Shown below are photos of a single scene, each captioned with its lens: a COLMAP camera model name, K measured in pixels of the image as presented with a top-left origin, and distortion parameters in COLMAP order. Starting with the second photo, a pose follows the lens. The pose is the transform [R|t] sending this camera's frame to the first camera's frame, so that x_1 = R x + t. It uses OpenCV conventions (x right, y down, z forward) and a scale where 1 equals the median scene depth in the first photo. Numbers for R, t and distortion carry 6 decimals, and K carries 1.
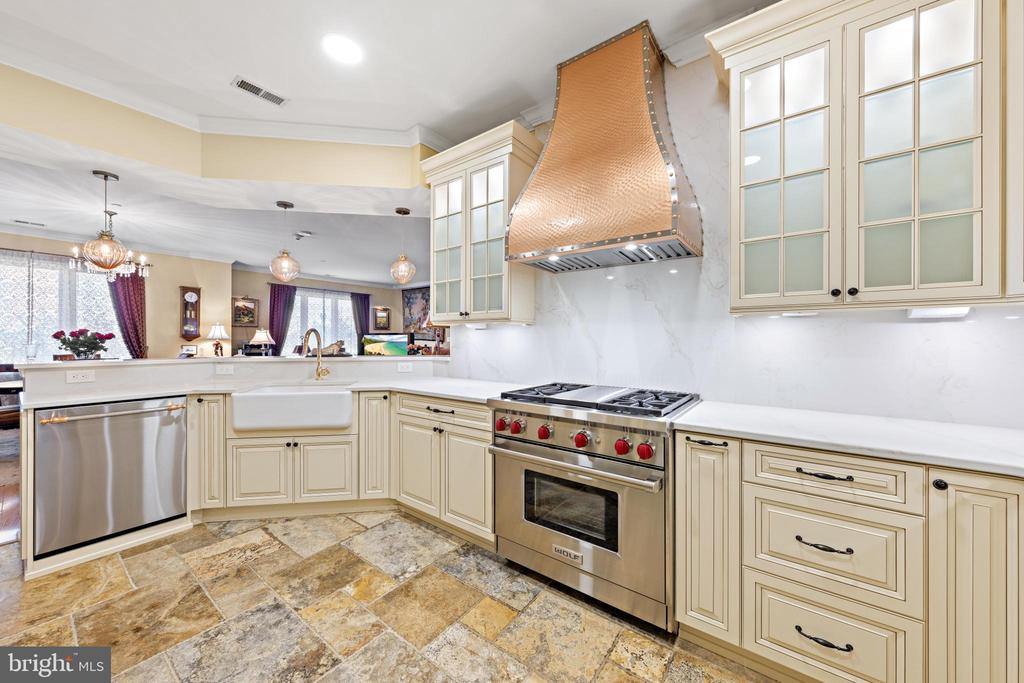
lens RADIAL K [[368.4, 0, 523.9], [0, 368.4, 340.3], [0, 0, 1]] dist [-0.002624, -0.000172]
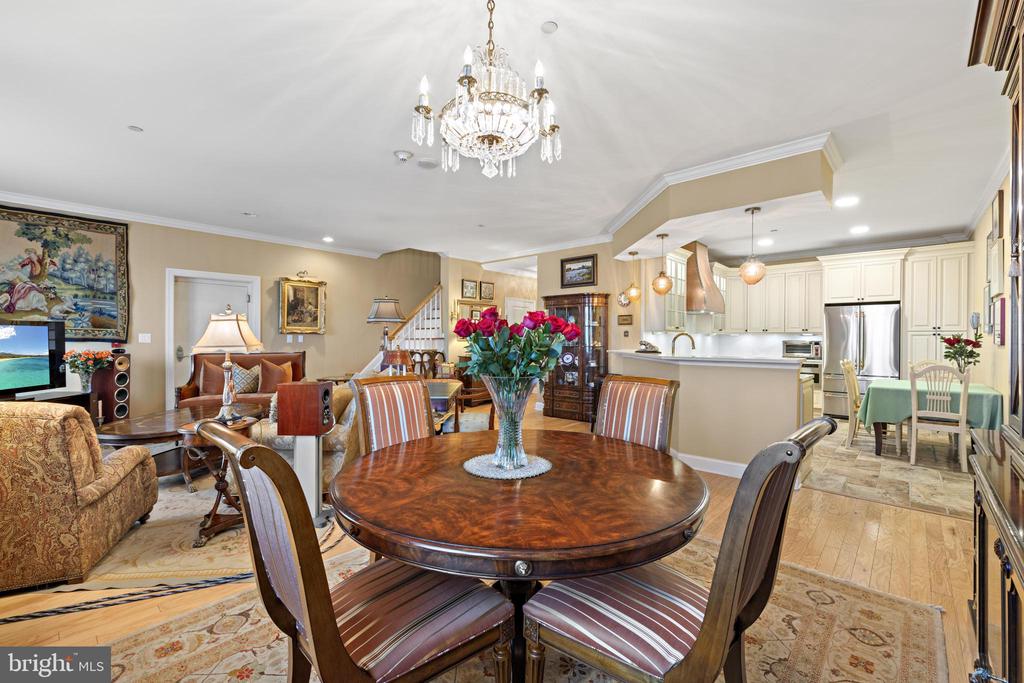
lens RADIAL K [[399.2, 0, 533.5], [0, 399.2, 343.1], [0, 0, 1]] dist [-0.003560, -0.001306]
pose [[0.118104, -0.014414, 0.992897, -1.196967], [-0.002715, 0.999886, 0.014838, -0.007573], [-0.992998, -0.004448, 0.118051, 0.735748]]
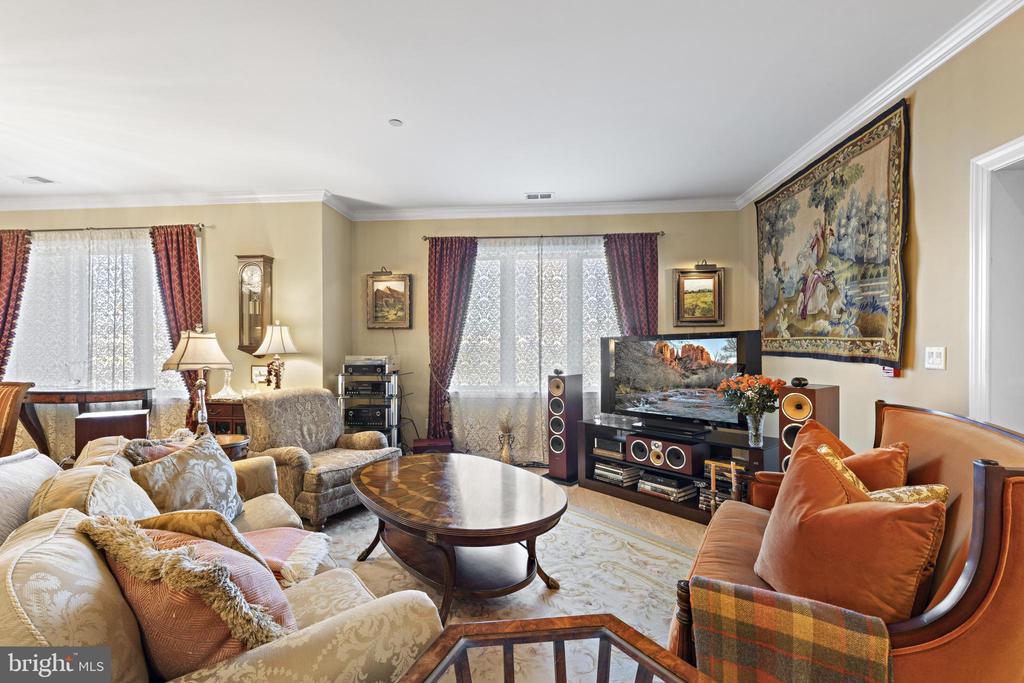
lens RADIAL K [[436.1, 0, 519.0], [0, 436.1, 350.0], [0, 0, 1]] dist [0.004517, -0.000175]
pose [[0.505662, -0.001769, -0.862730, -0.201630], [0.000194, 0.999998, -0.001936, -0.009264], [0.862731, 0.000812, 0.505662, 1.213977]]
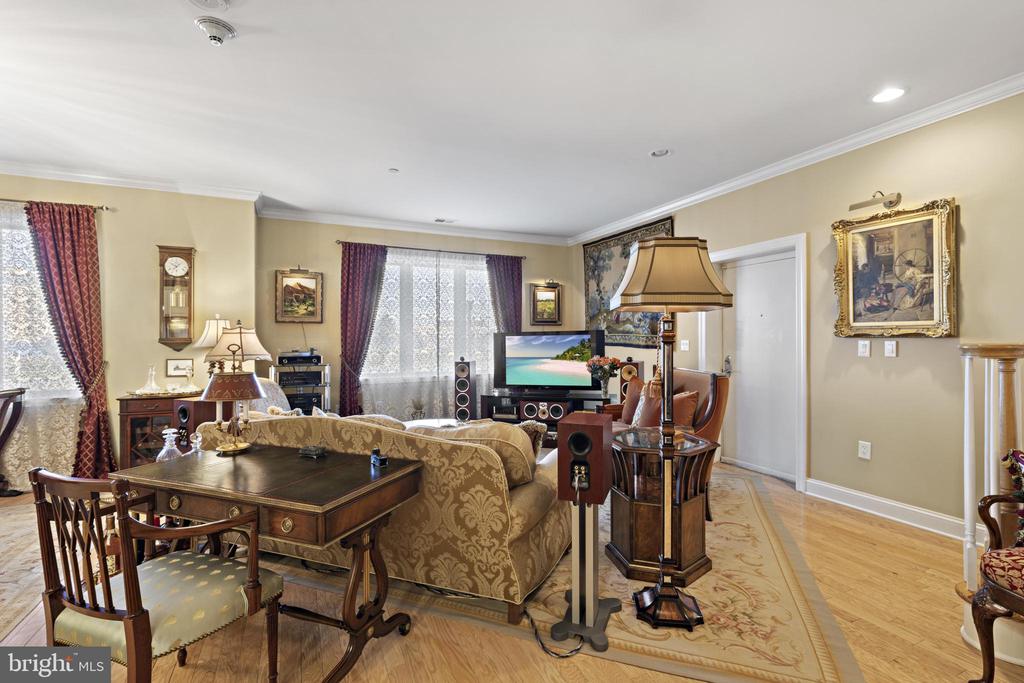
lens RADIAL K [[465.4, 0, 515.8], [0, 465.4, 340.2], [0, 0, 1]] dist [-0.001137, -0.001052]
pose [[0.870626, -0.004603, -0.491923, -0.198620], [0.003545, 0.999989, -0.003083, -0.011363], [0.491932, 0.000940, 0.870633, 0.795925]]
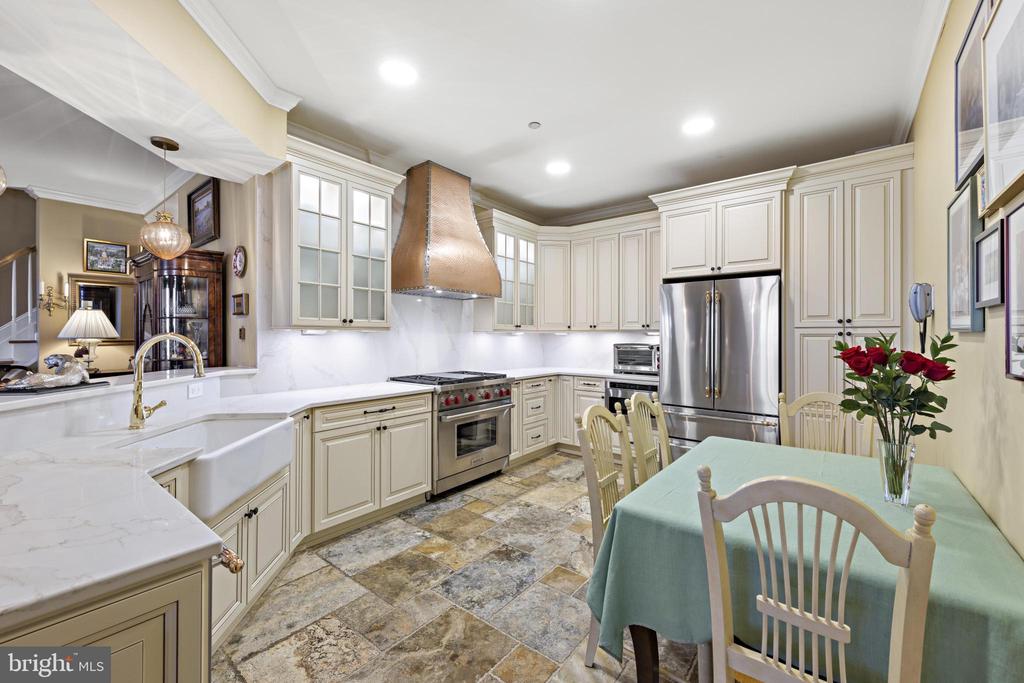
lens RADIAL K [[399.2, 0, 516.9], [0, 399.2, 333.8], [0, 0, 1]] dist [-0.003560, -0.001306]
pose [[0.052674, 0.000780, 0.998611, -0.593464], [-0.000221, 1.000000, -0.000770, -0.016880], [-0.998612, -0.000180, 0.052675, 0.221543]]
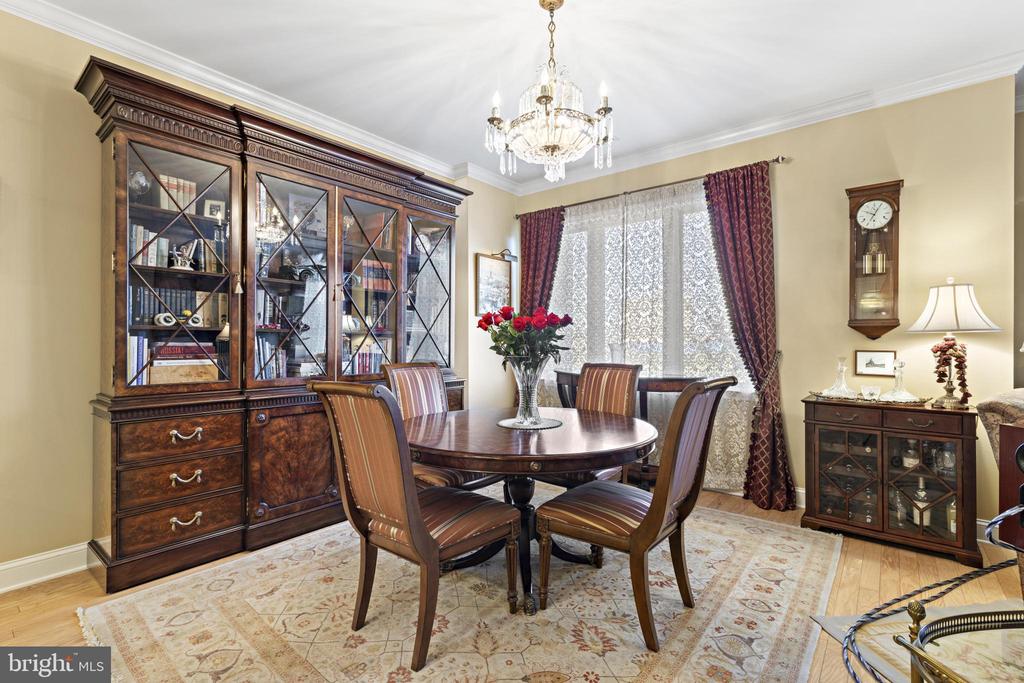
lens RADIAL K [[470.7, 0, 516.7], [0, 470.7, 338.2], [0, 0, 1]] dist [0.013120, 0.000474]
pose [[-0.059890, -0.008505, -0.998169, -0.514148], [-0.003414, 0.999960, -0.008315, 0.008169], [0.998199, 0.002910, -0.059916, 0.819655]]
